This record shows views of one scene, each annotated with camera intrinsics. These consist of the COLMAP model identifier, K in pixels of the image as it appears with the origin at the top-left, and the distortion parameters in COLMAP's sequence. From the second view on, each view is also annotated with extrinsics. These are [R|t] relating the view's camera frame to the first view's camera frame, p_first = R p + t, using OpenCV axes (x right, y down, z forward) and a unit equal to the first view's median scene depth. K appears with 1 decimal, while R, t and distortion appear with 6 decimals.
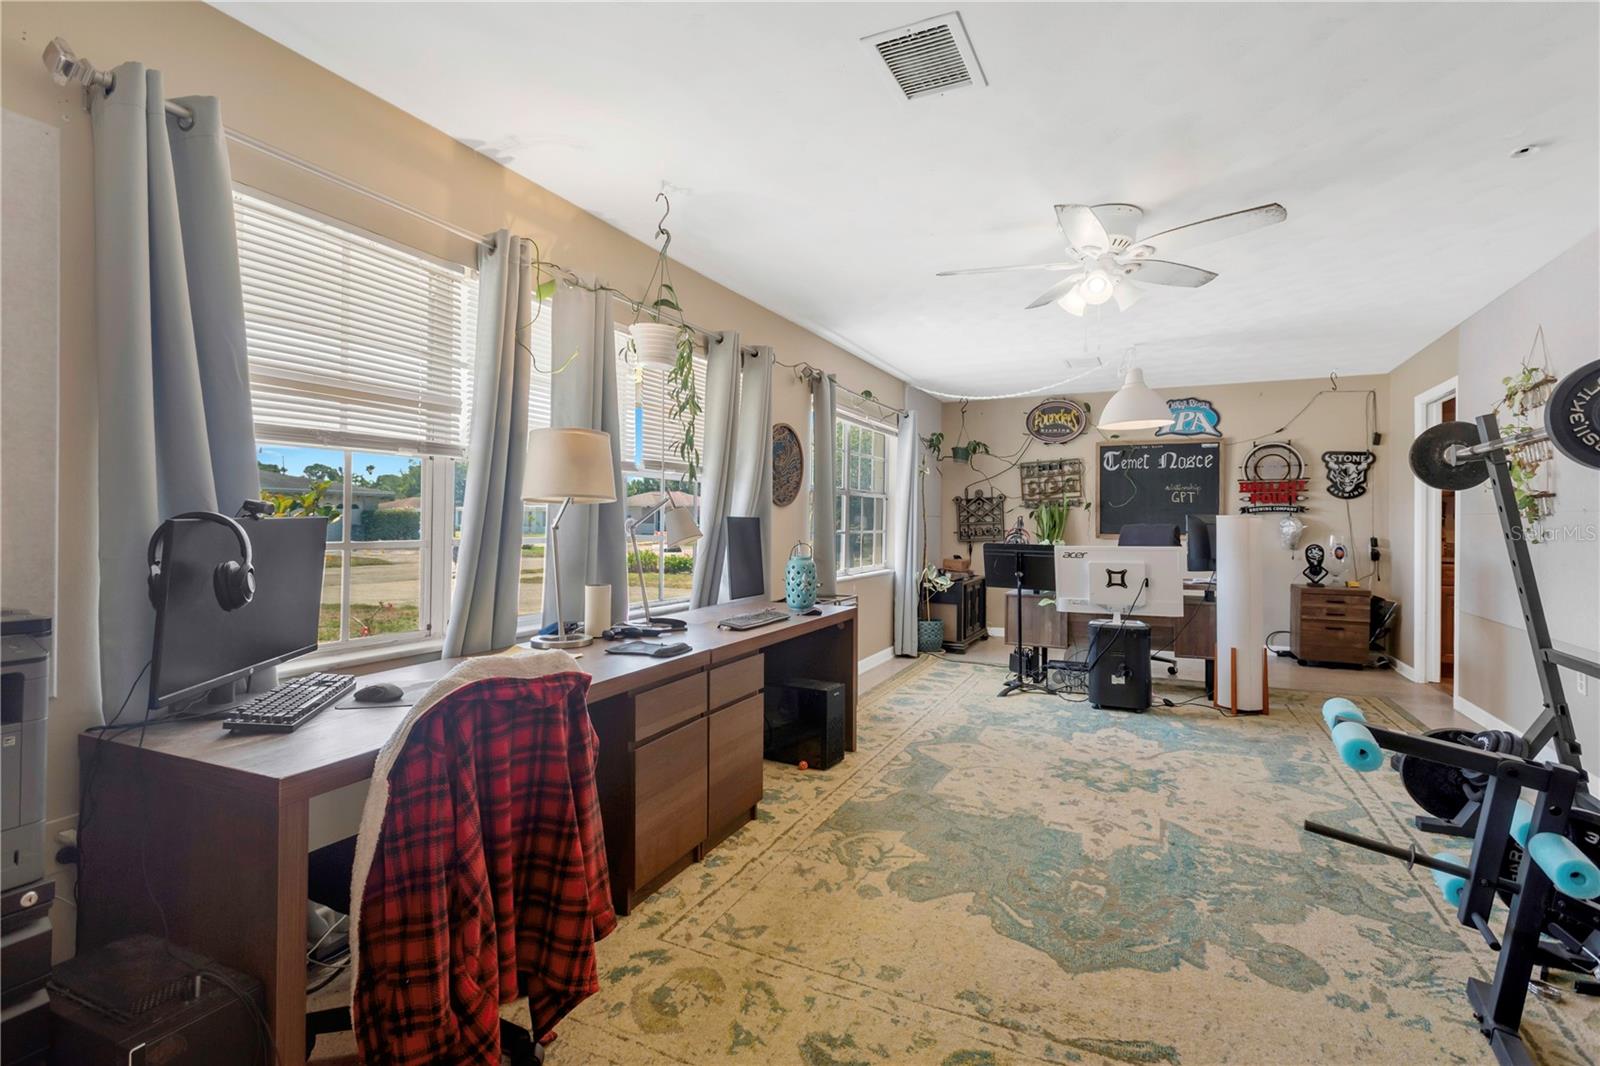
lens RADIAL K [[759.8, 0, 808.7], [0, 759.8, 523.5], [0, 0, 1]] dist [0.012317, -0.002212]
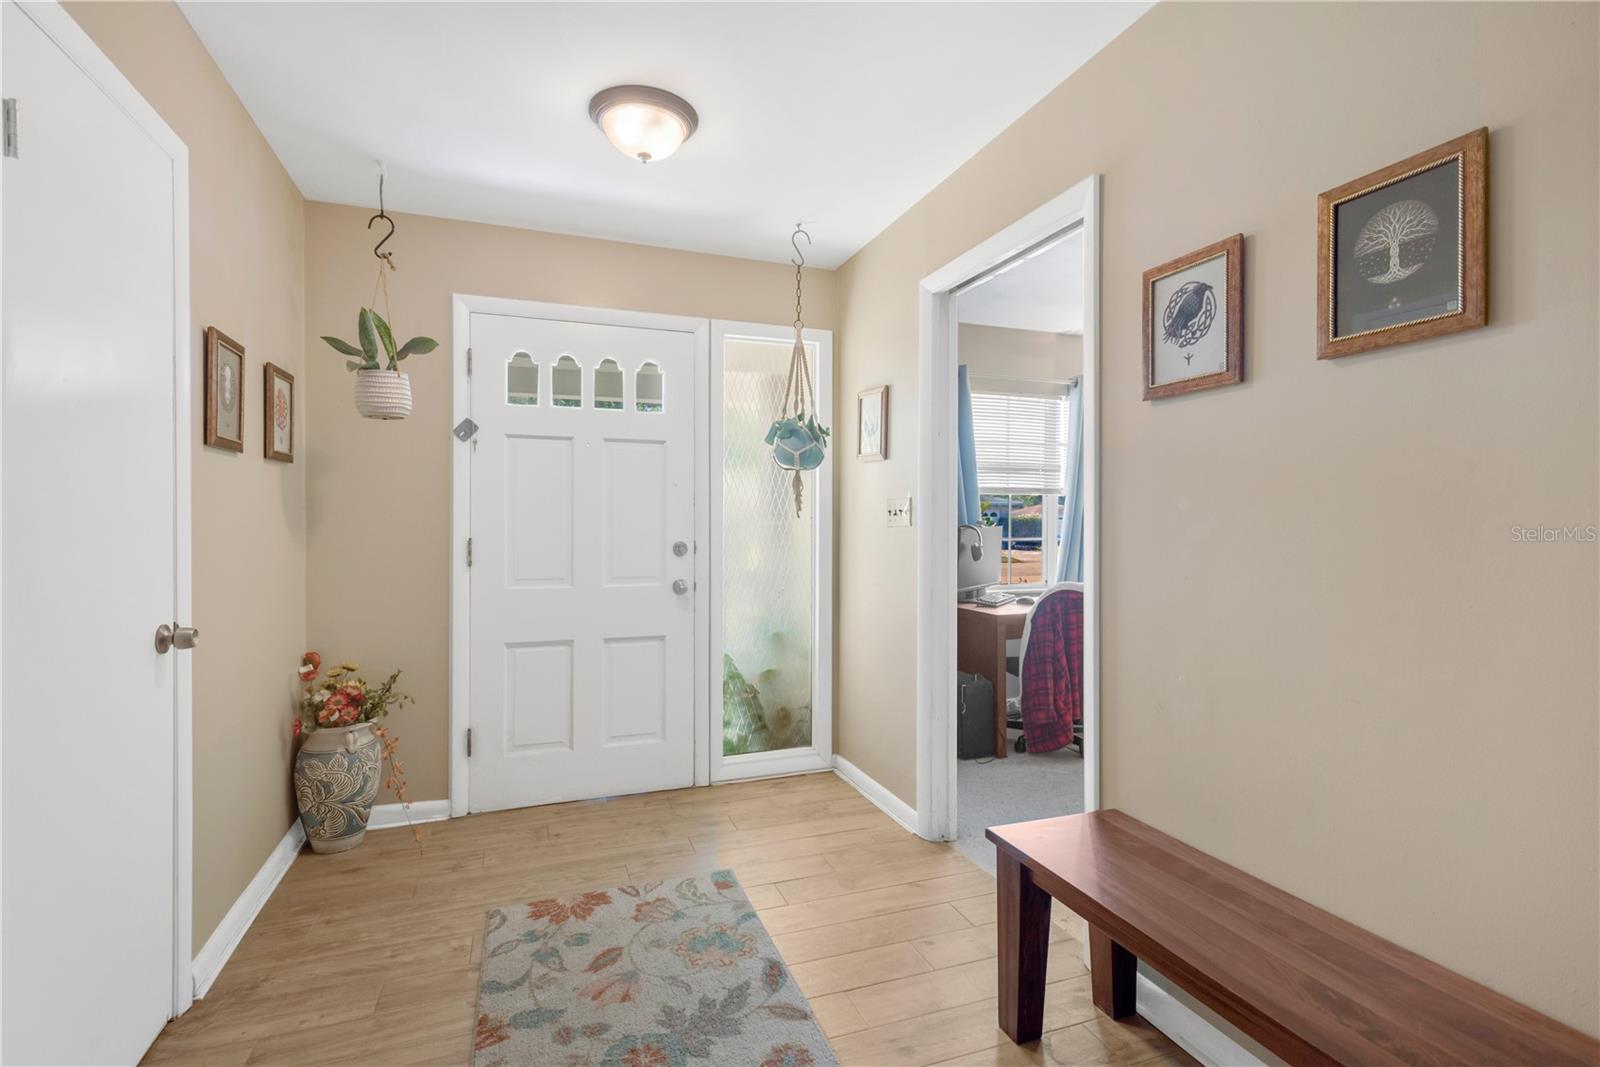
lens RADIAL K [[759.8, 0, 803.9], [0, 759.8, 527.1], [0, 0, 1]] dist [0.012317, -0.002212]
pose [[0.711828, -0.008470, -0.702303, 0.599732], [0.007367, 0.999962, -0.004593, 0.002600], [0.702316, -0.001905, 0.711863, -1.151679]]
